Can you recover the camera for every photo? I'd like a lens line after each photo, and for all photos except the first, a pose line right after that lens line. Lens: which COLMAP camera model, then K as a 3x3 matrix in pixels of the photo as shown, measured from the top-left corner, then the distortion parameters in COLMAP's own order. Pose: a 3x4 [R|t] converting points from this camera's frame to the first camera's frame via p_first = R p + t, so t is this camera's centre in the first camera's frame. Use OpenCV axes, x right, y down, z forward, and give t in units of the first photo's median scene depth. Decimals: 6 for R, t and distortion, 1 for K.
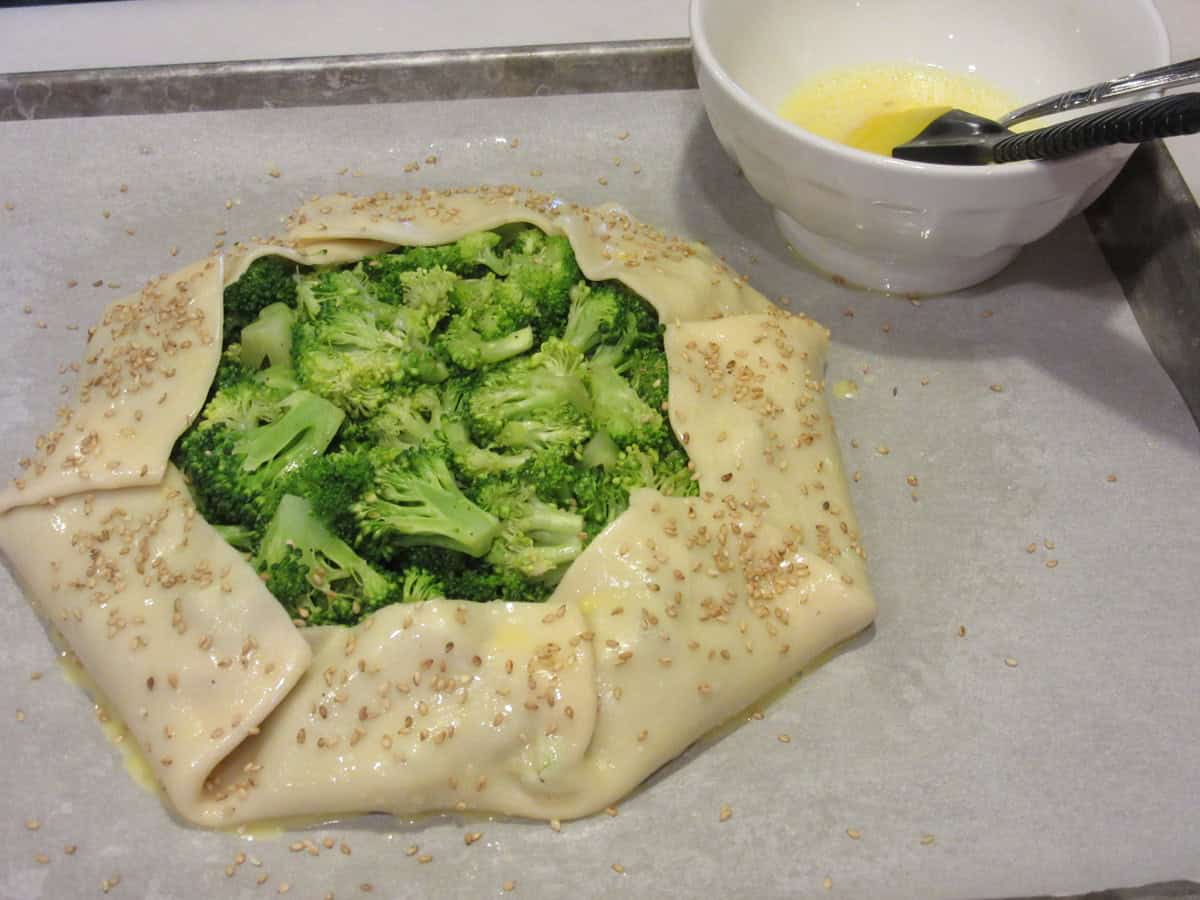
lens RADIAL K [[1971.1, 0, 600.0], [0, 1971.1, 450.0], [0, 0, 1]] dist [-0.023808, -0.066060]
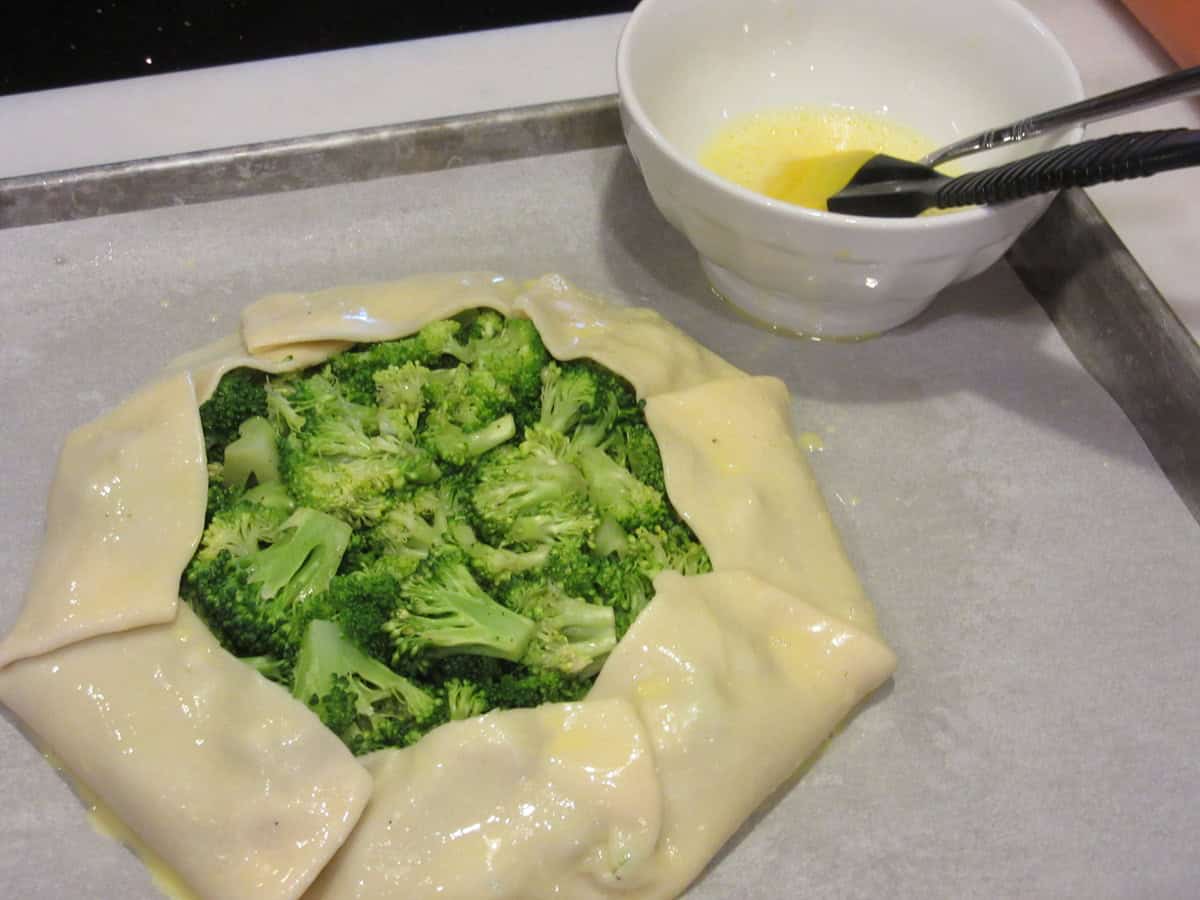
lens RADIAL K [[1971.1, 0, 600.0], [0, 1971.1, 450.0], [0, 0, 1]] dist [-0.023808, -0.066060]
pose [[0.984492, -0.103299, 0.141795, -0.140661], [0.101416, 0.994634, 0.020465, -0.063507], [-0.143148, -0.005768, 0.989685, 0.006155]]
